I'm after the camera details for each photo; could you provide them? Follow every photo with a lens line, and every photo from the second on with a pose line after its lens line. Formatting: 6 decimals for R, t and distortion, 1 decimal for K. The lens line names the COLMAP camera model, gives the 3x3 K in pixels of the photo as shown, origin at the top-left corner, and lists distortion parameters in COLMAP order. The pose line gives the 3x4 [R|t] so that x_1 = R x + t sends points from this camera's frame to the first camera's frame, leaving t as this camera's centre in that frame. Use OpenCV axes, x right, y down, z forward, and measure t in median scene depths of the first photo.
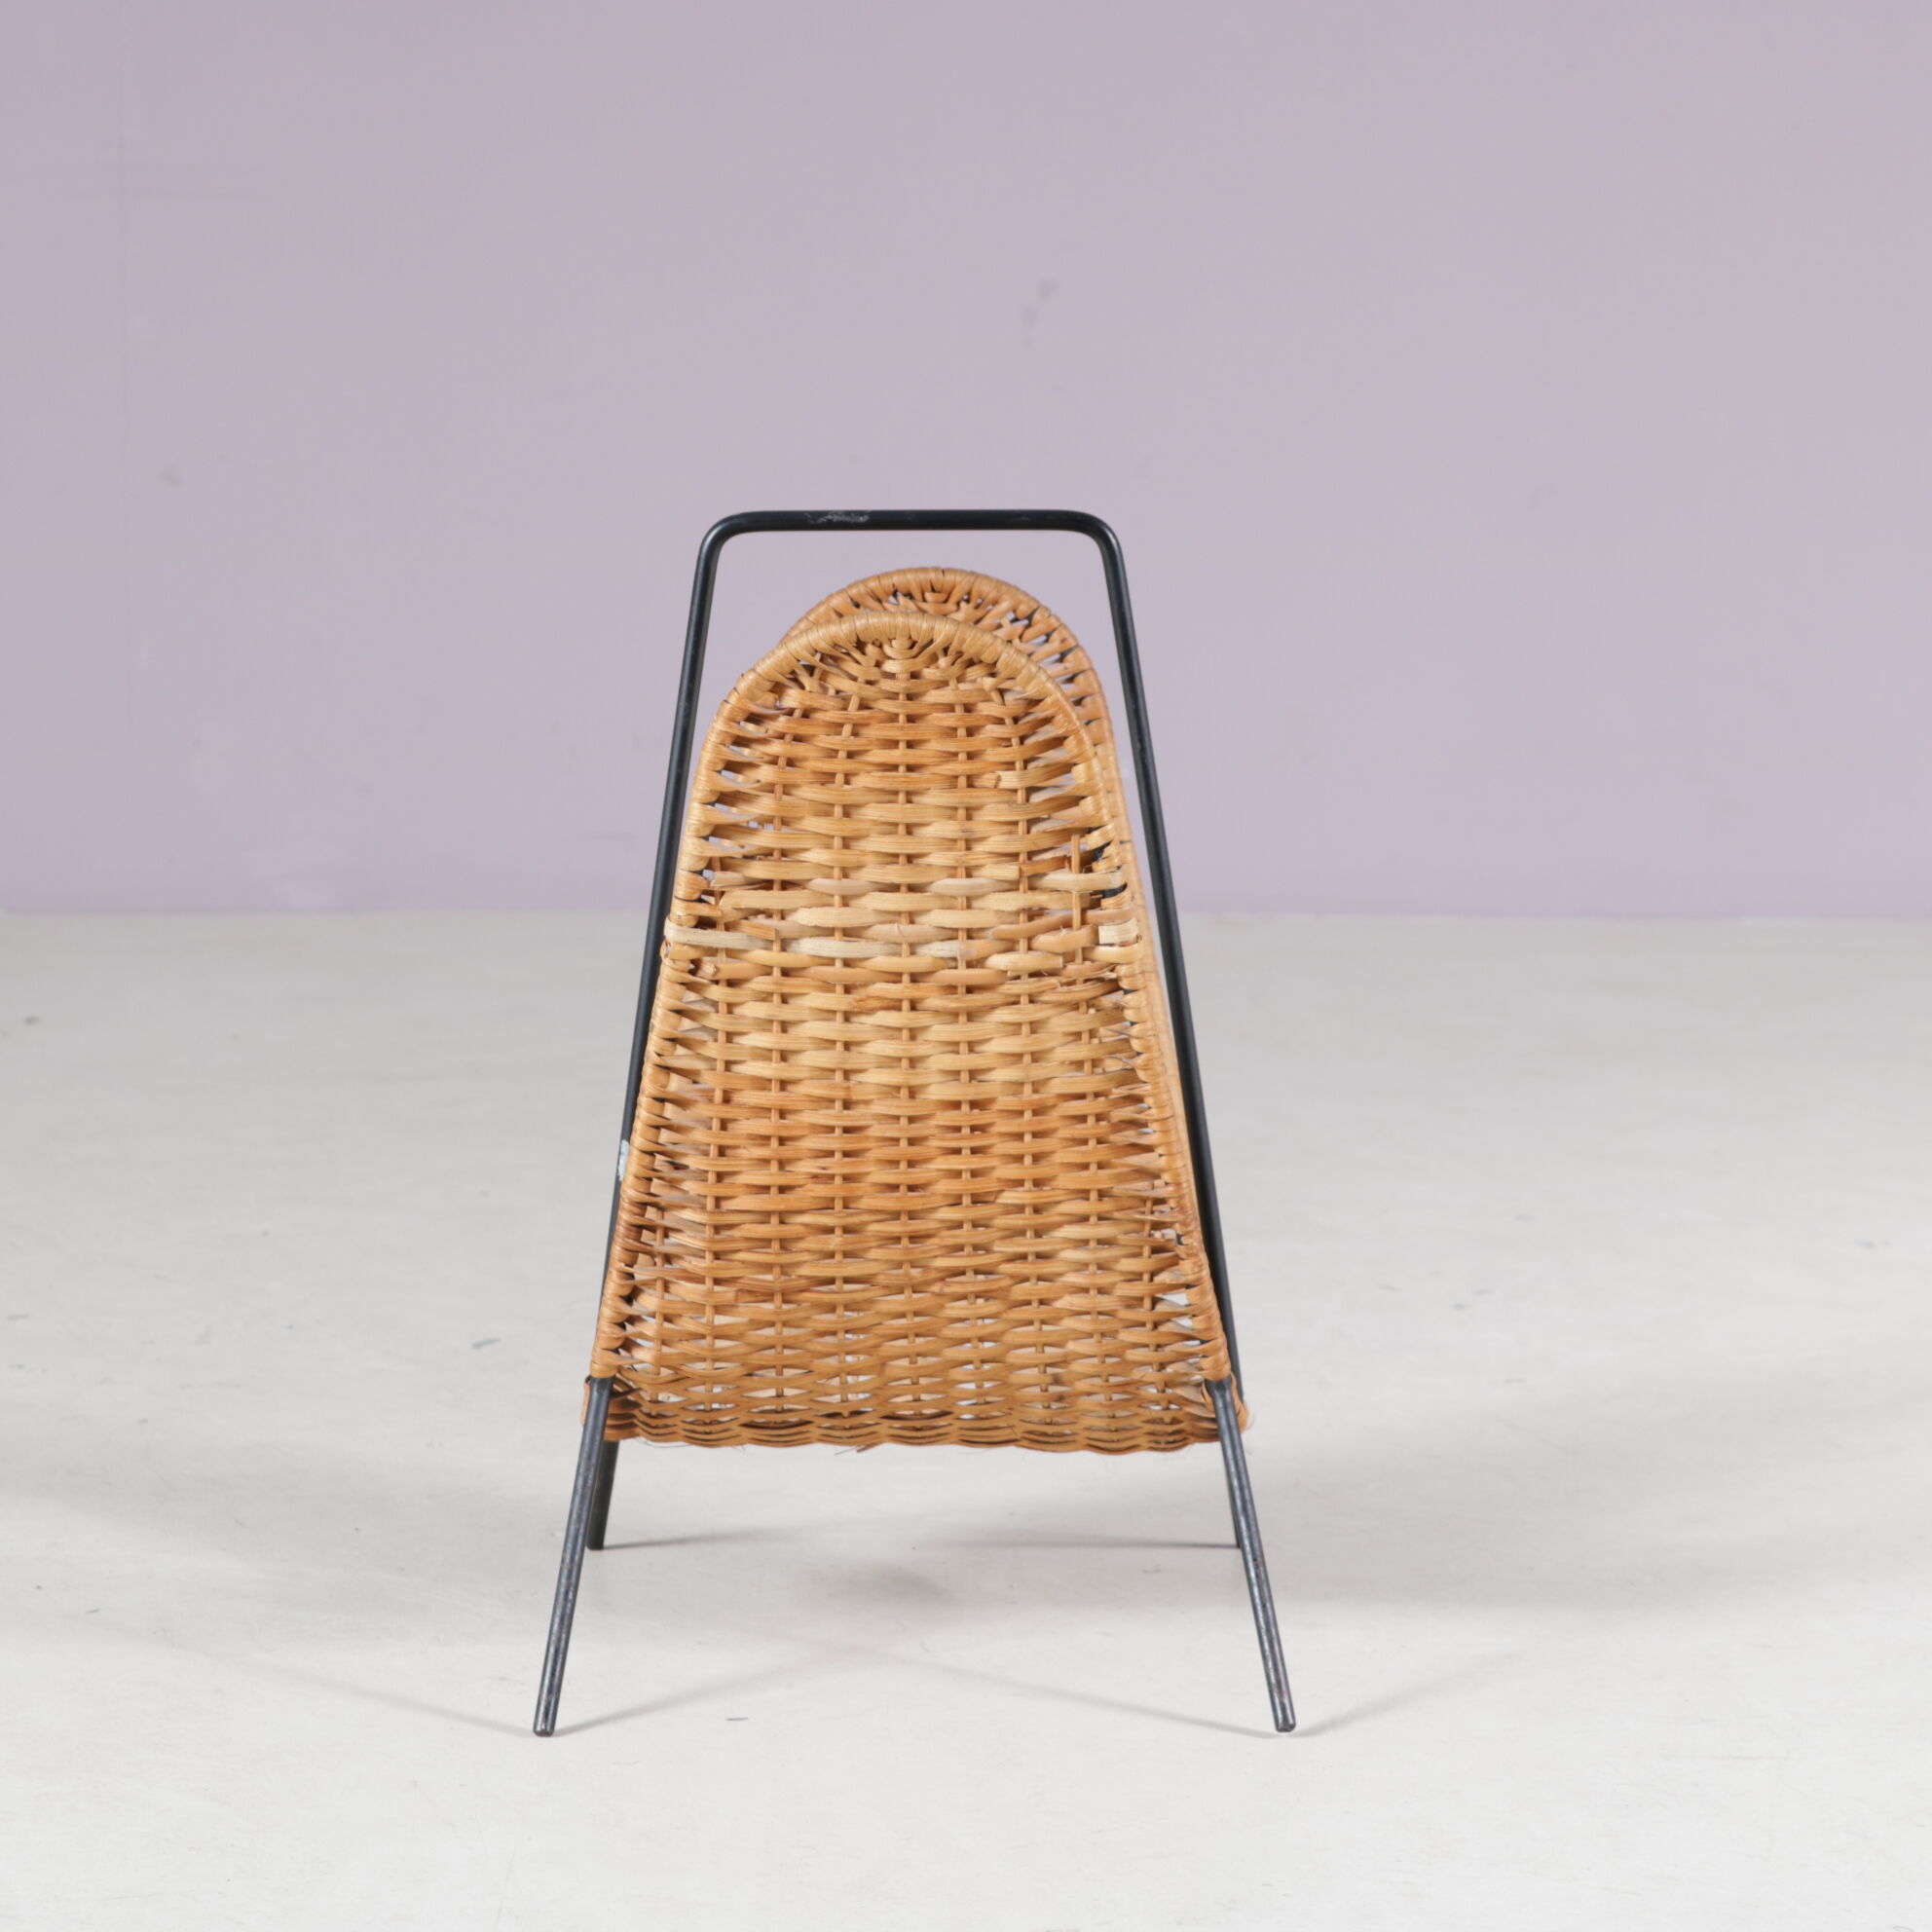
lens RADIAL K [[5597.6, 0, 966.0], [0, 5597.6, 966.0], [0, 0, 1]] dist [0.014801, 0.076601]
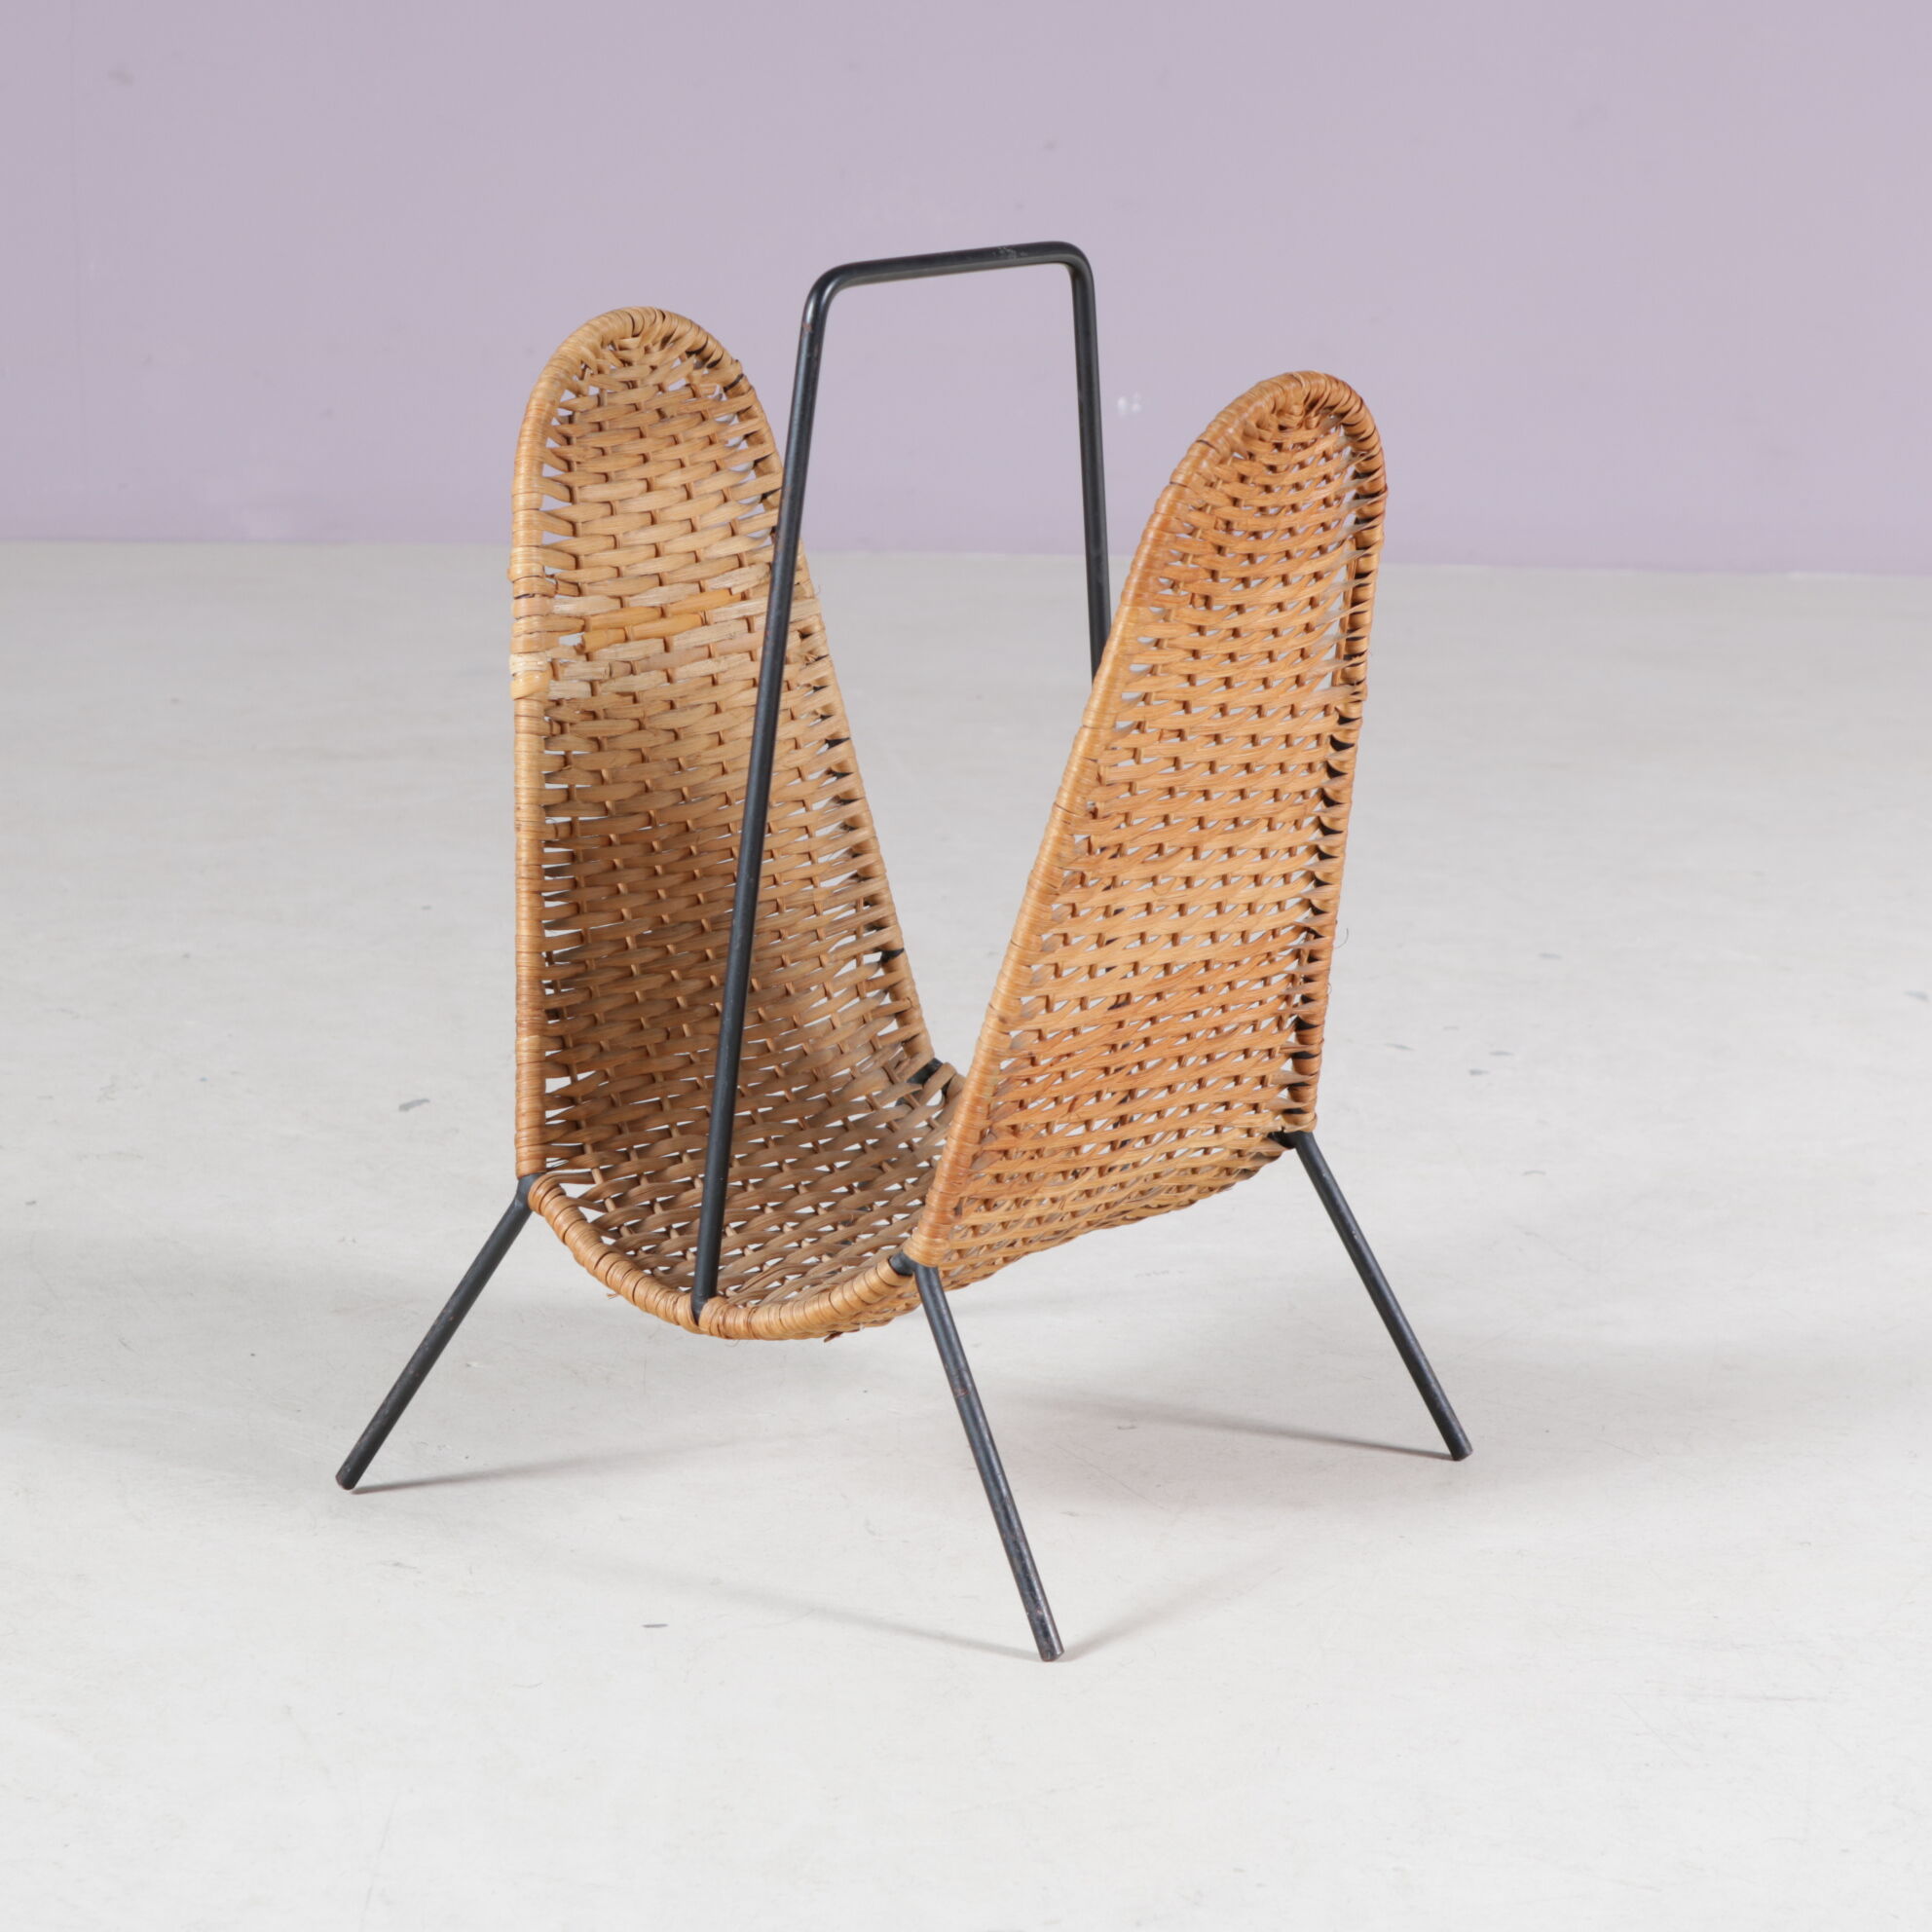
lens RADIAL K [[5597.6, 0, 966.0], [0, 5597.6, 966.0], [0, 0, 1]] dist [0.014801, 0.076601]
pose [[0.999862, 0.016166, -0.003838, 0.008036], [-0.015767, 0.996015, 0.087776, -0.037969], [0.005242, -0.087704, 0.996133, 0.089582]]
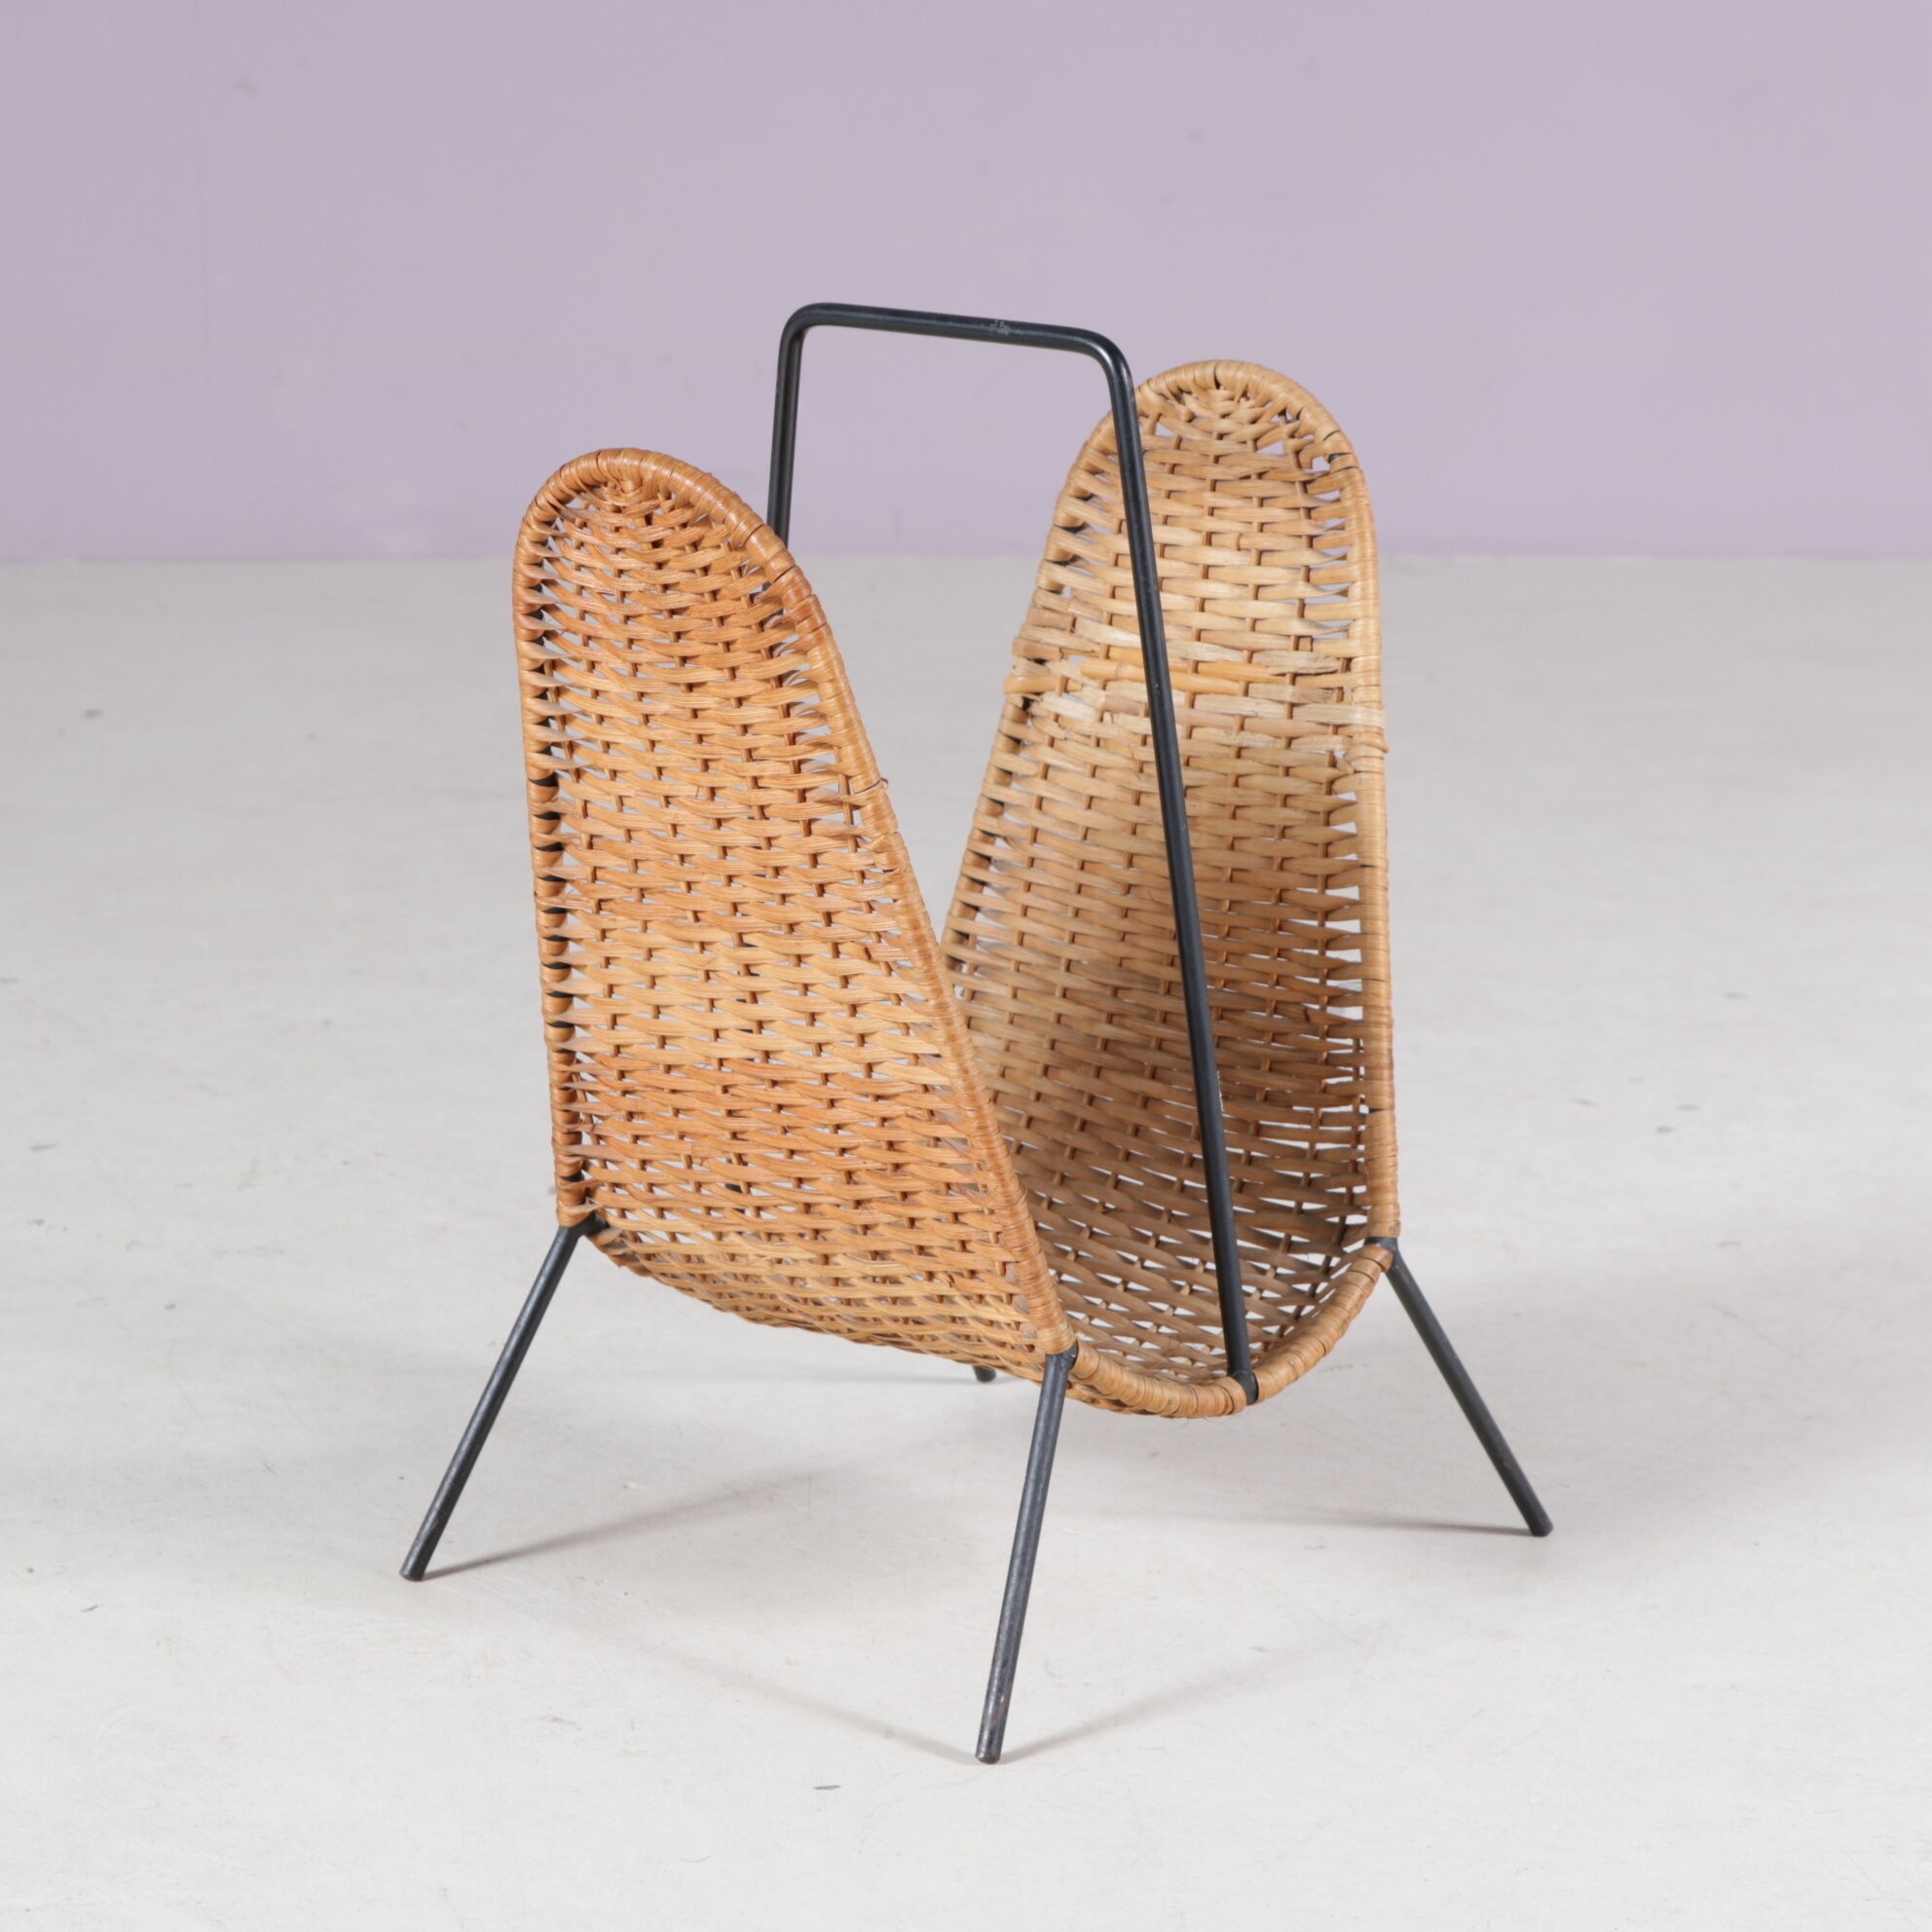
lens RADIAL K [[5597.6, 0, 966.0], [0, 5597.6, 966.0], [0, 0, 1]] dist [0.014801, 0.076601]
pose [[0.999555, -0.001763, -0.029768, 0.004468], [0.004752, 0.994912, 0.100632, -0.057505], [0.029439, -0.100729, 0.994478, 0.125731]]
